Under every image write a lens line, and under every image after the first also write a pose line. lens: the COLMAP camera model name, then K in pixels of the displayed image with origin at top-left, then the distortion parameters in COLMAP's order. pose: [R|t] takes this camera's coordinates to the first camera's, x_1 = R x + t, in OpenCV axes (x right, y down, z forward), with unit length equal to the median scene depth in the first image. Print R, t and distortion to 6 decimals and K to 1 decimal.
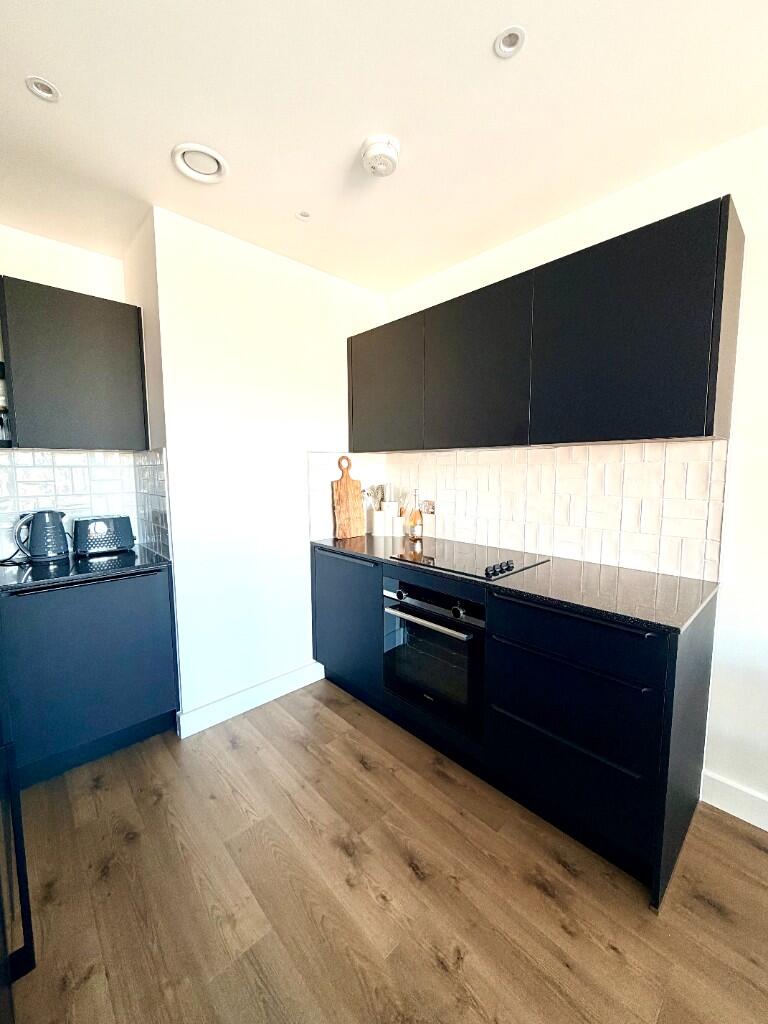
lens RADIAL K [[405.0, 0, 383.7], [0, 405.0, 510.1], [0, 0, 1]] dist [-0.000002, 0.000010]
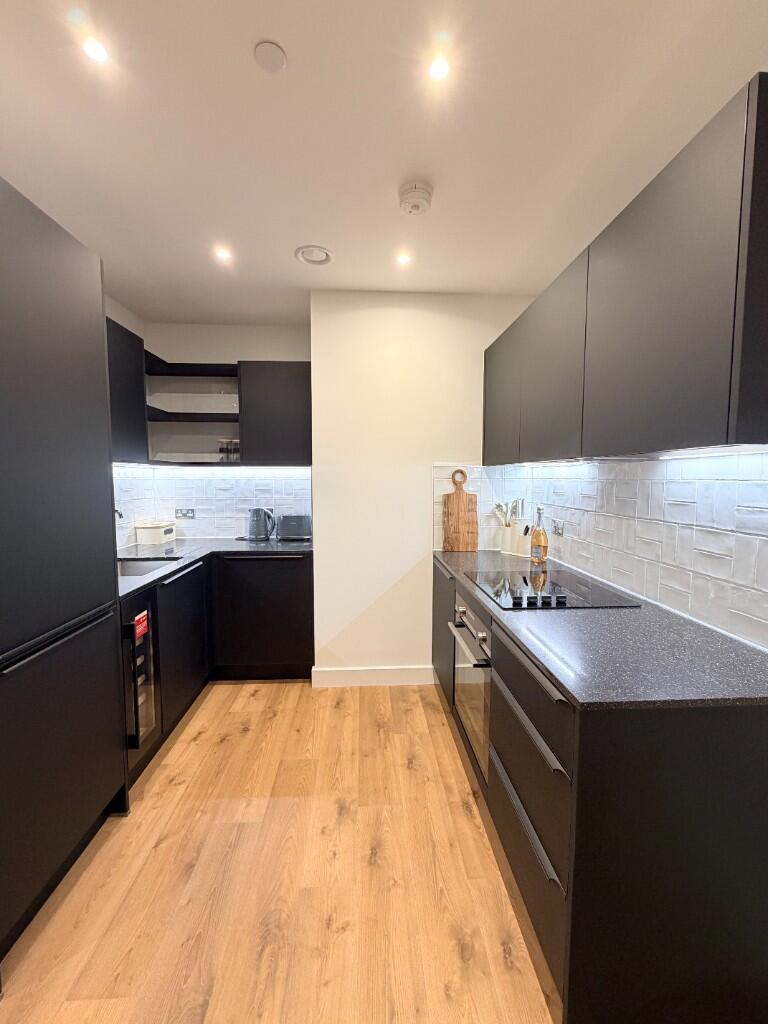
lens RADIAL K [[421.8, 0, 381.4], [0, 421.8, 515.4], [0, 0, 1]] dist [0.001316, 0.000054]
pose [[0.764880, 0.060990, -0.641279, 0.658299], [-0.069168, 0.997528, 0.012372, -0.027943], [0.640448, 0.034893, 0.767208, 0.100401]]
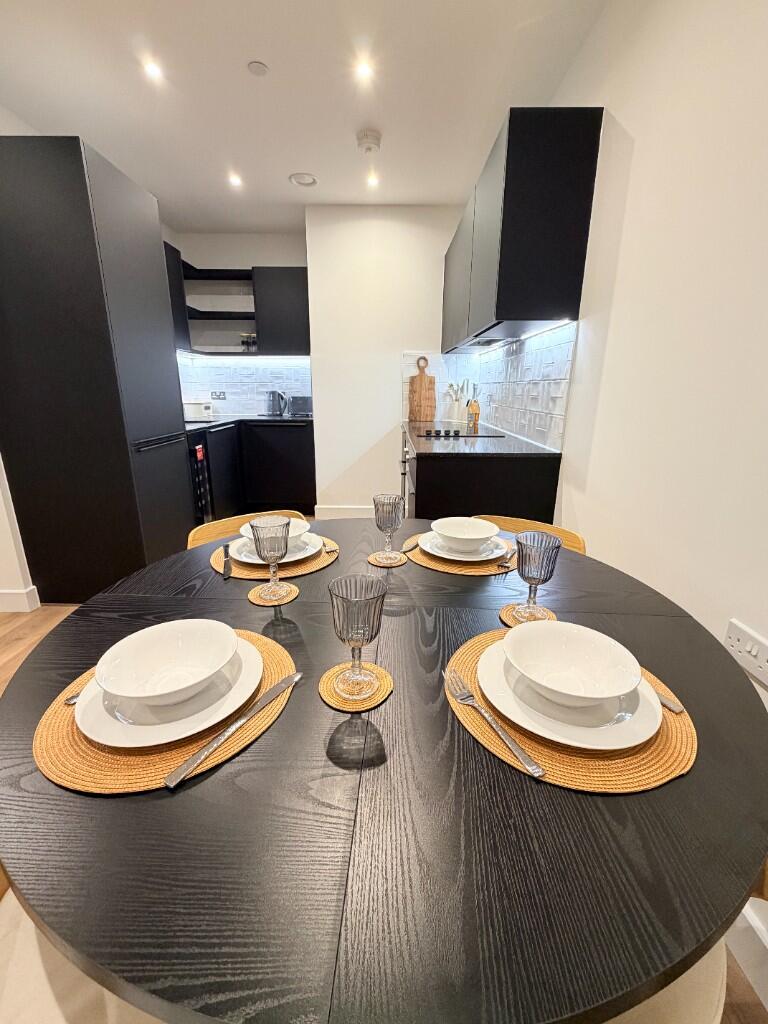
lens RADIAL K [[421.1, 0, 381.2], [0, 421.1, 511.9], [0, 0, 1]] dist [0.000077, -0.000001]
pose [[0.723500, 0.201404, -0.660291, 1.261536], [-0.076705, 0.974025, 0.213053, 0.126673], [0.686049, -0.103496, 0.720156, -0.224965]]
